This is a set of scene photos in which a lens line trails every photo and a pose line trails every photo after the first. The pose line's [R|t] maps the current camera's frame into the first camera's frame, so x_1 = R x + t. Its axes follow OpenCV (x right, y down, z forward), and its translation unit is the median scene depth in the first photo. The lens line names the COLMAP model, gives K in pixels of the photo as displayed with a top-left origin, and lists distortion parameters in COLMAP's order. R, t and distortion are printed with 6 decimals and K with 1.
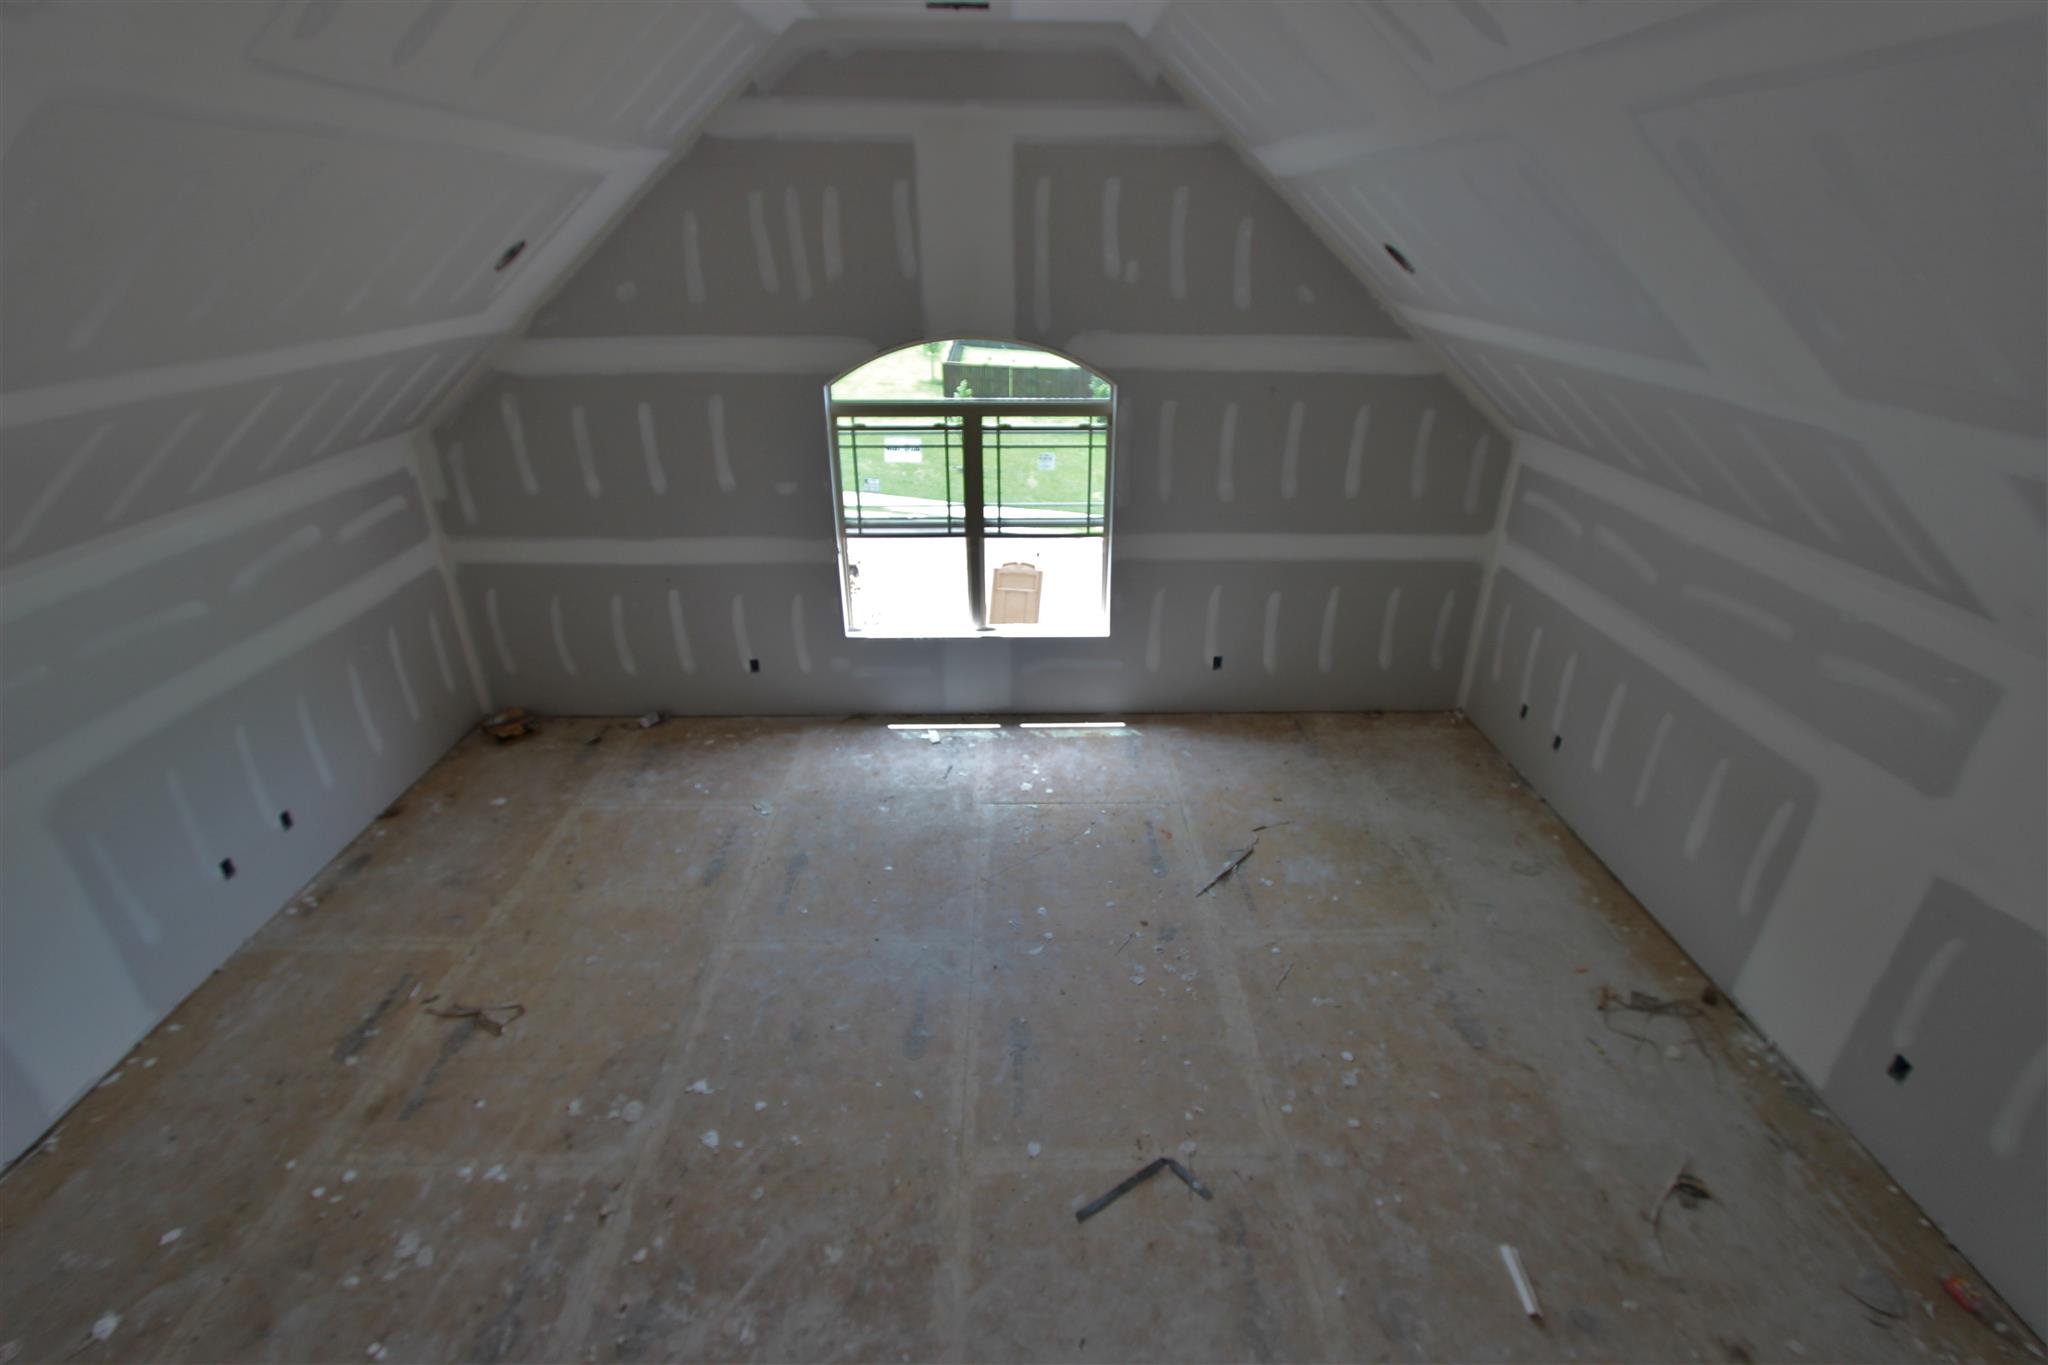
lens RADIAL K [[937.8, 0, 1030.9], [0, 937.8, 686.7], [0, 0, 1]] dist [-0.016615, 0.000719]
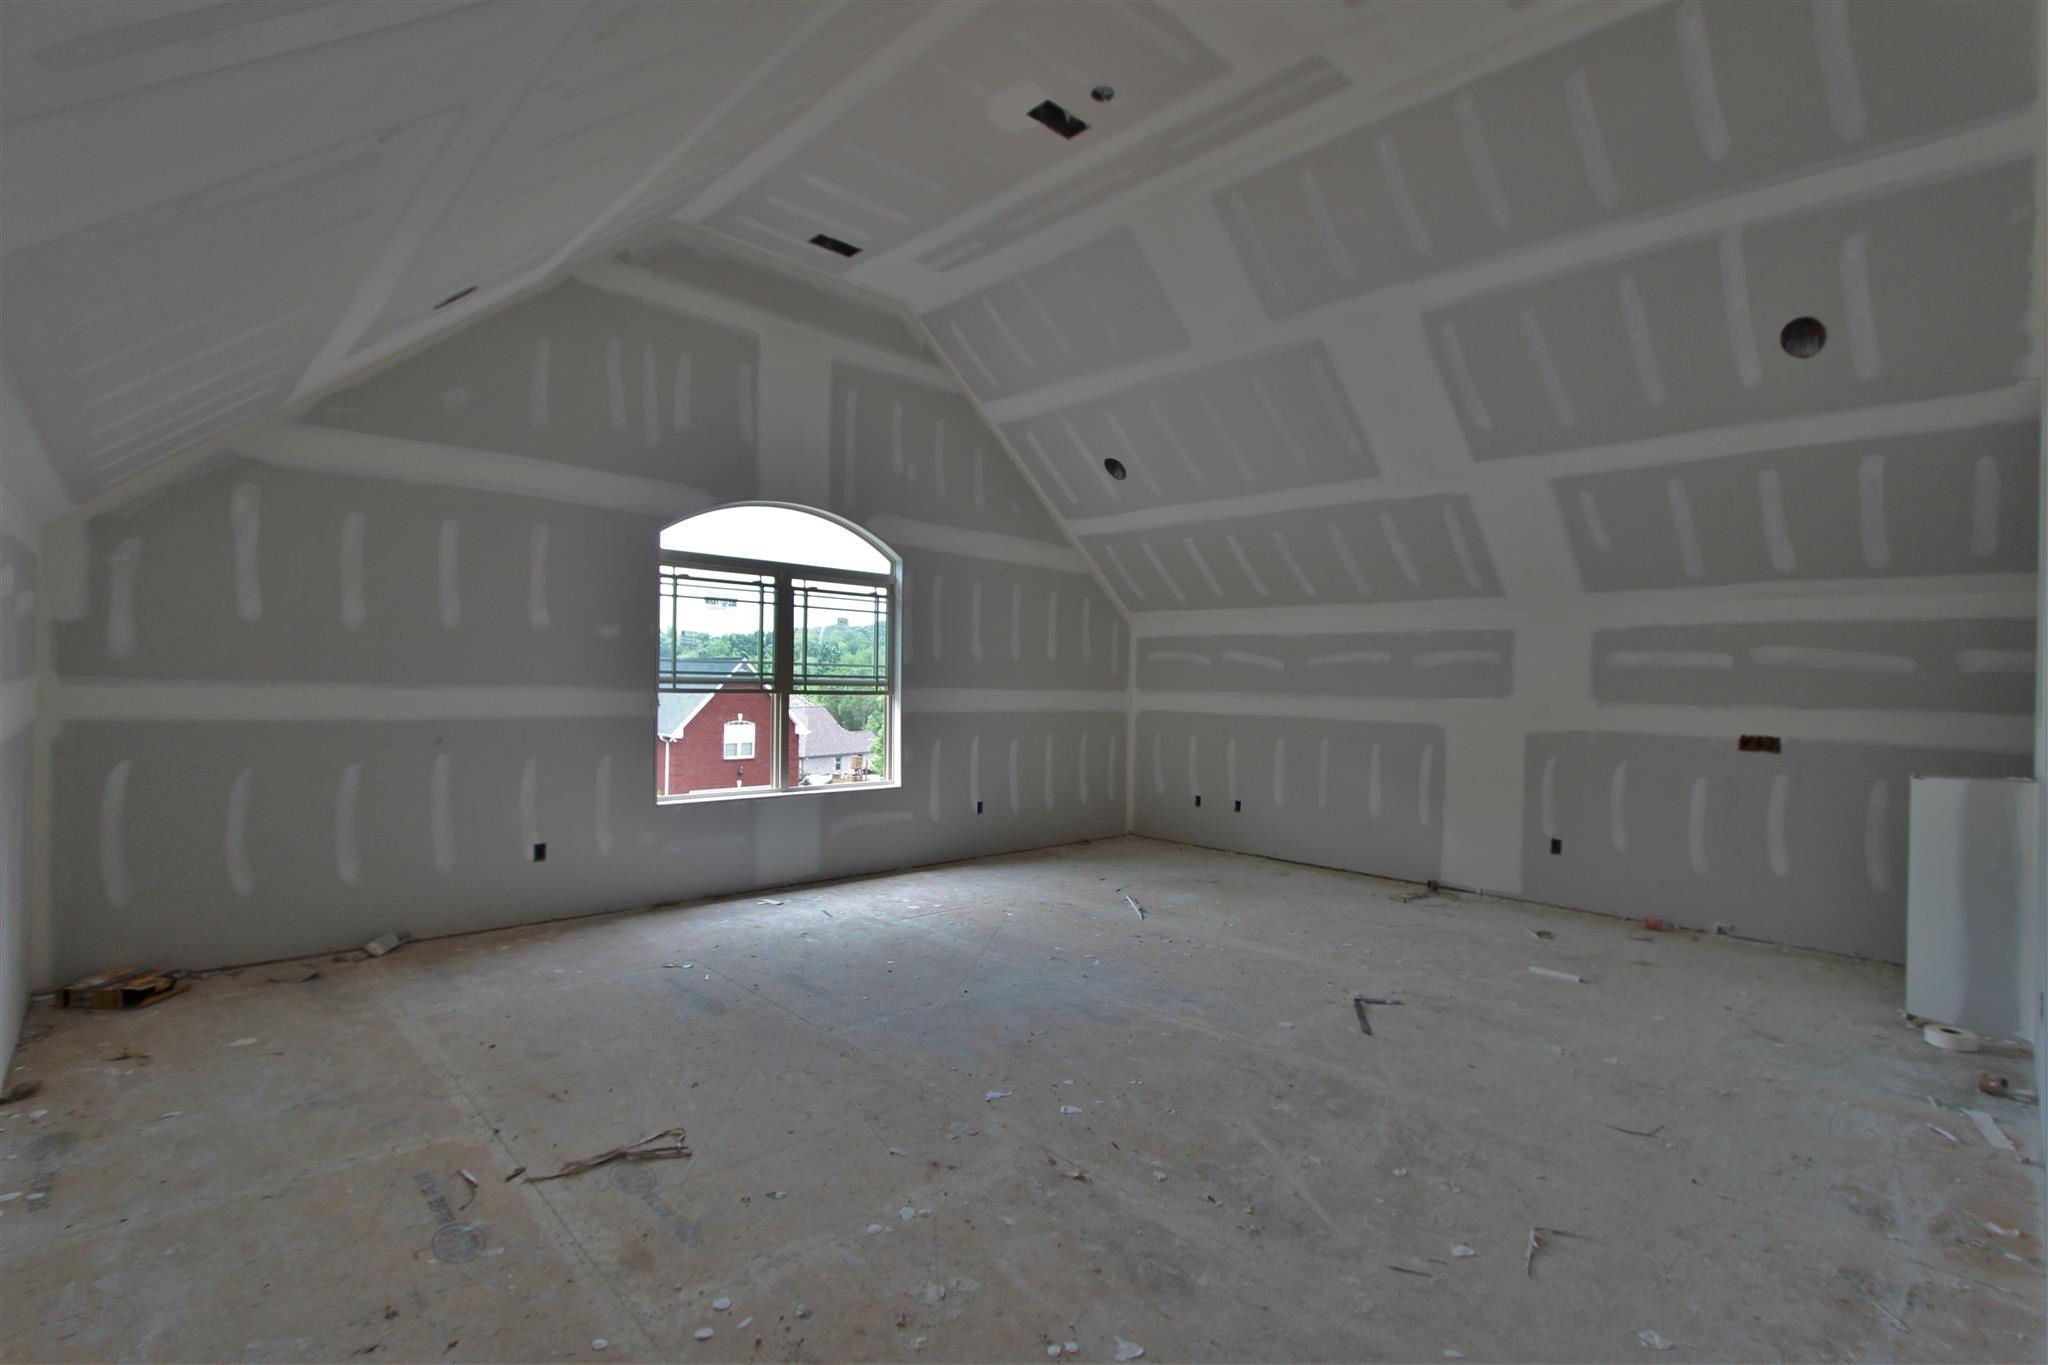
lens RADIAL K [[937.8, 0, 1030.9], [0, 937.8, 686.7], [0, 0, 1]] dist [-0.016615, 0.000719]
pose [[0.736349, 0.005916, 0.676576, -0.590785], [0.279186, 0.908208, -0.311792, 0.240588], [-0.616316, 0.418478, 0.667106, 0.174520]]
